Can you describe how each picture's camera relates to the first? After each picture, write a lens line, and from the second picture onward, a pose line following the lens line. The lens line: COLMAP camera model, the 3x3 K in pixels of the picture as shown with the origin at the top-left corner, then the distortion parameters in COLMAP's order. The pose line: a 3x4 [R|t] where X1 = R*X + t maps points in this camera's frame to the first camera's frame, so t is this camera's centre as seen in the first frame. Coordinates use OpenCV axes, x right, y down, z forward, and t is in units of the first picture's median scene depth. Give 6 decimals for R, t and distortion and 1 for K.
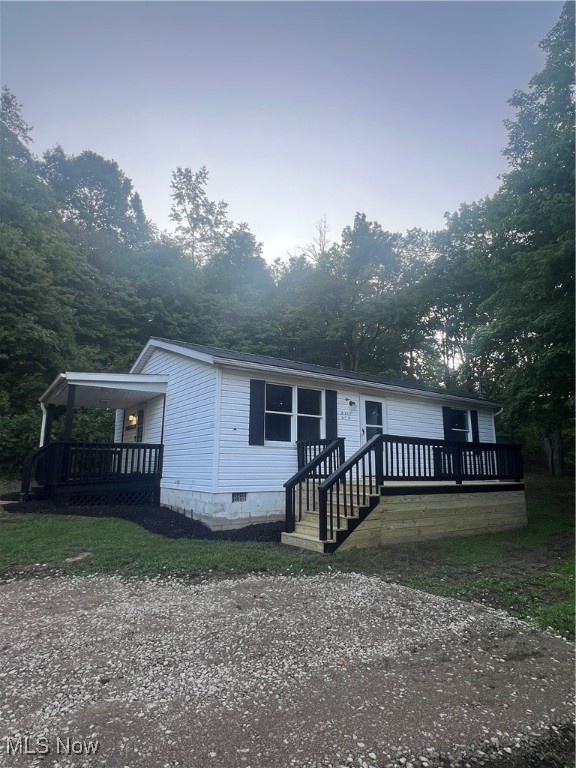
lens RADIAL K [[434.4, 0, 288.0], [0, 434.4, 384.0], [0, 0, 1]] dist [-0.004388, -0.000211]
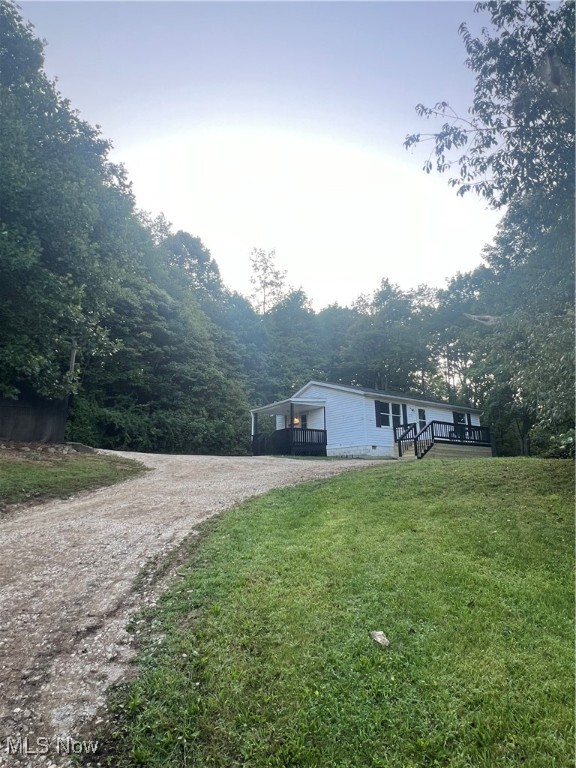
lens RADIAL K [[433.8, 0, 287.9], [0, 433.8, 377.4], [0, 0, 1]] dist [0.003028, -0.000091]
pose [[0.999901, -0.013575, 0.003657, -0.210675], [0.013740, 0.998672, -0.049663, -0.008335], [-0.002978, 0.049708, 0.998759, -0.517758]]
